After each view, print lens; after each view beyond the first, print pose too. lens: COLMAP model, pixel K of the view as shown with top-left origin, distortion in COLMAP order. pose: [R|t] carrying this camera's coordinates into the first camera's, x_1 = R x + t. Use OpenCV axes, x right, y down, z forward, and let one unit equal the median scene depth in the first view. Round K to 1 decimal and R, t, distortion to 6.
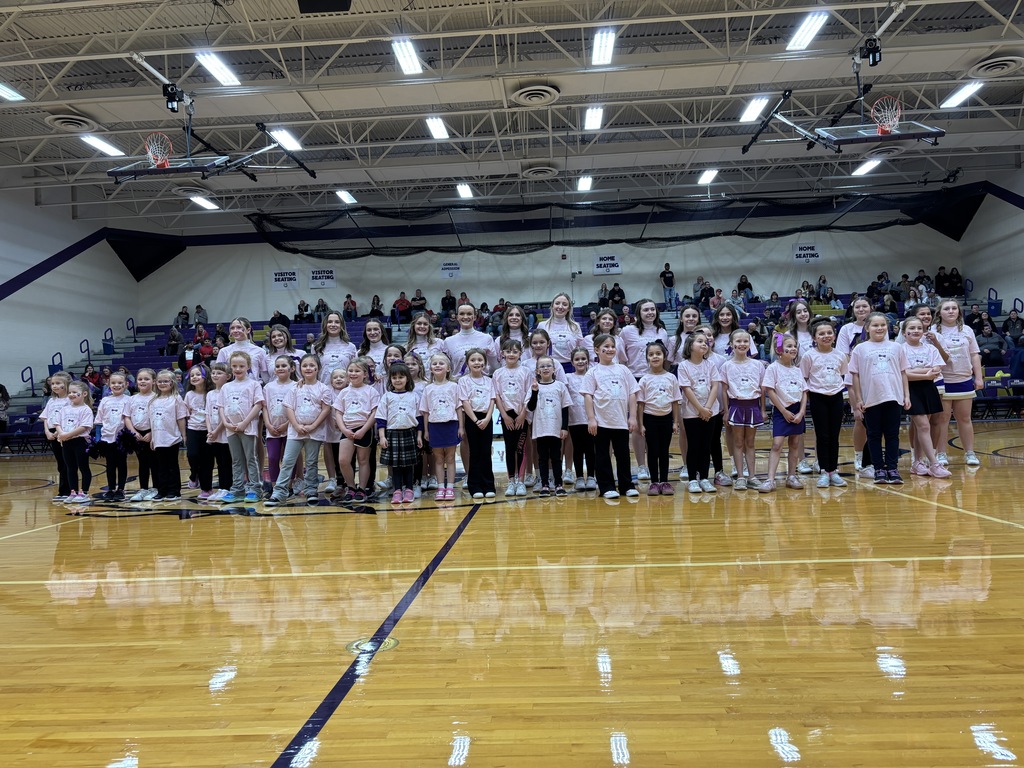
lens RADIAL K [[779.4, 0, 514.4], [0, 779.4, 387.5], [0, 0, 1]] dist [0.006647, -0.031268]
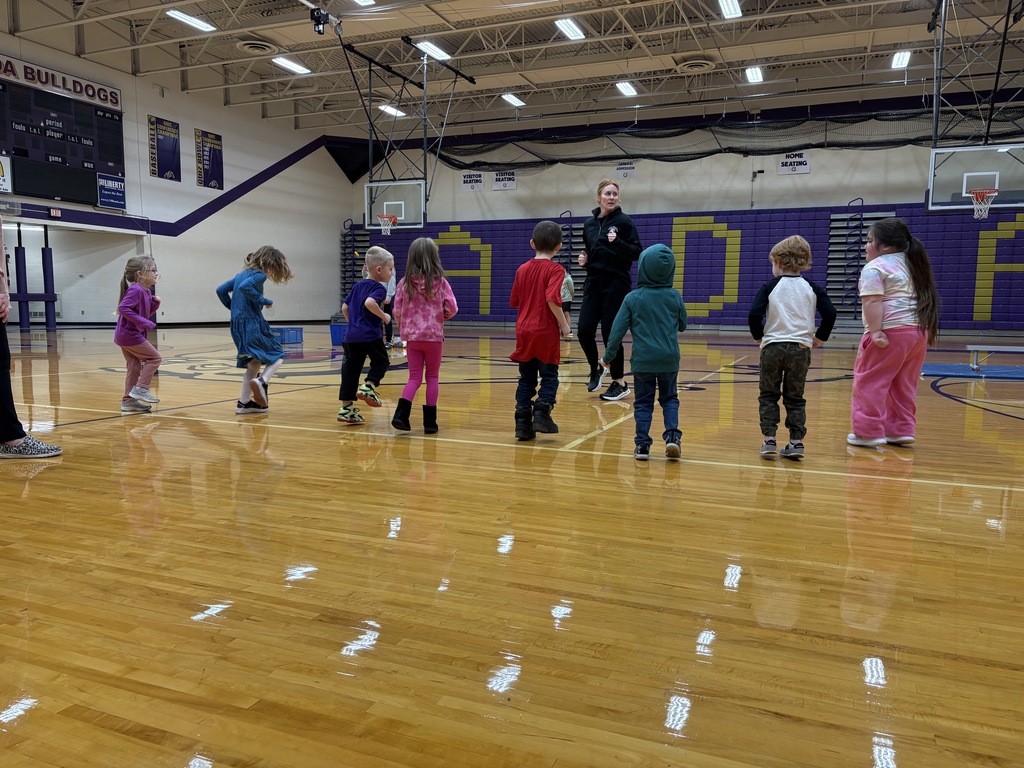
lens RADIAL K [[776.9, 0, 508.5], [0, 776.9, 384.0], [0, 0, 1]] dist [0.001860, -0.002555]
pose [[0.937985, 0.081472, -0.336967, 0.176840], [-0.038584, 0.990488, 0.132075, -0.007285], [0.344522, -0.110883, 0.932207, -0.010655]]
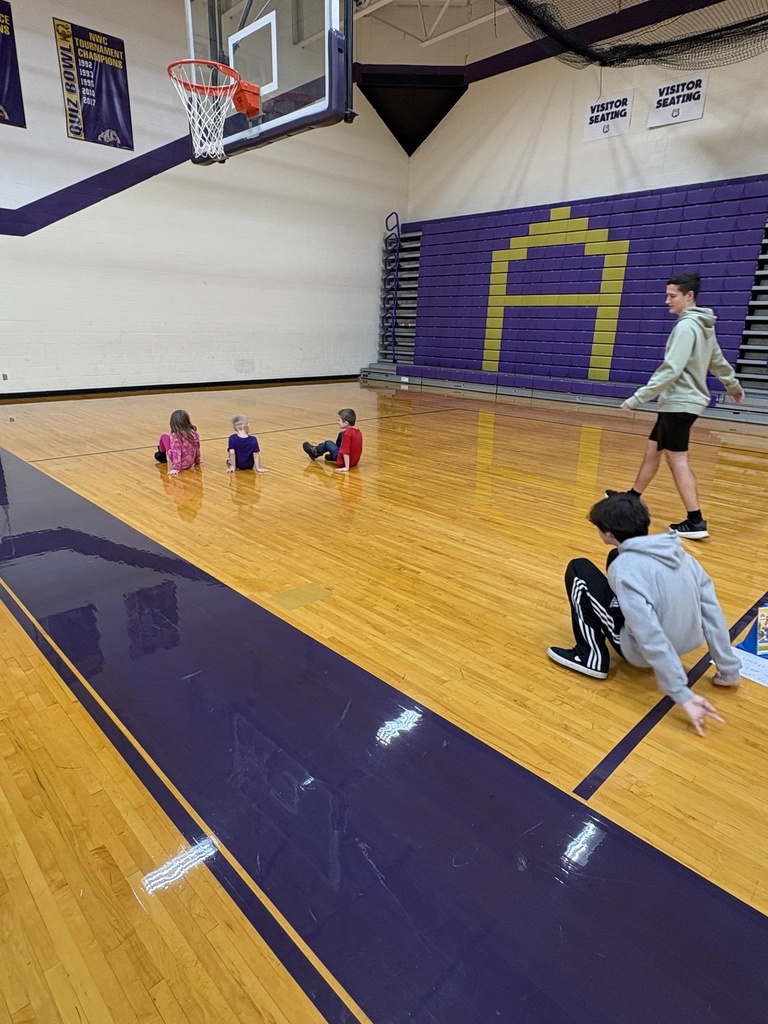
lens RADIAL K [[589.6, 0, 378.4], [0, 589.6, 505.5], [0, 0, 1]] dist [0.005054, 0.001627]
pose [[0.725435, 0.250505, -0.641086, -0.091750], [-0.032423, 0.942821, 0.331719, -0.013668], [0.687527, -0.219854, 0.692077, 0.695189]]
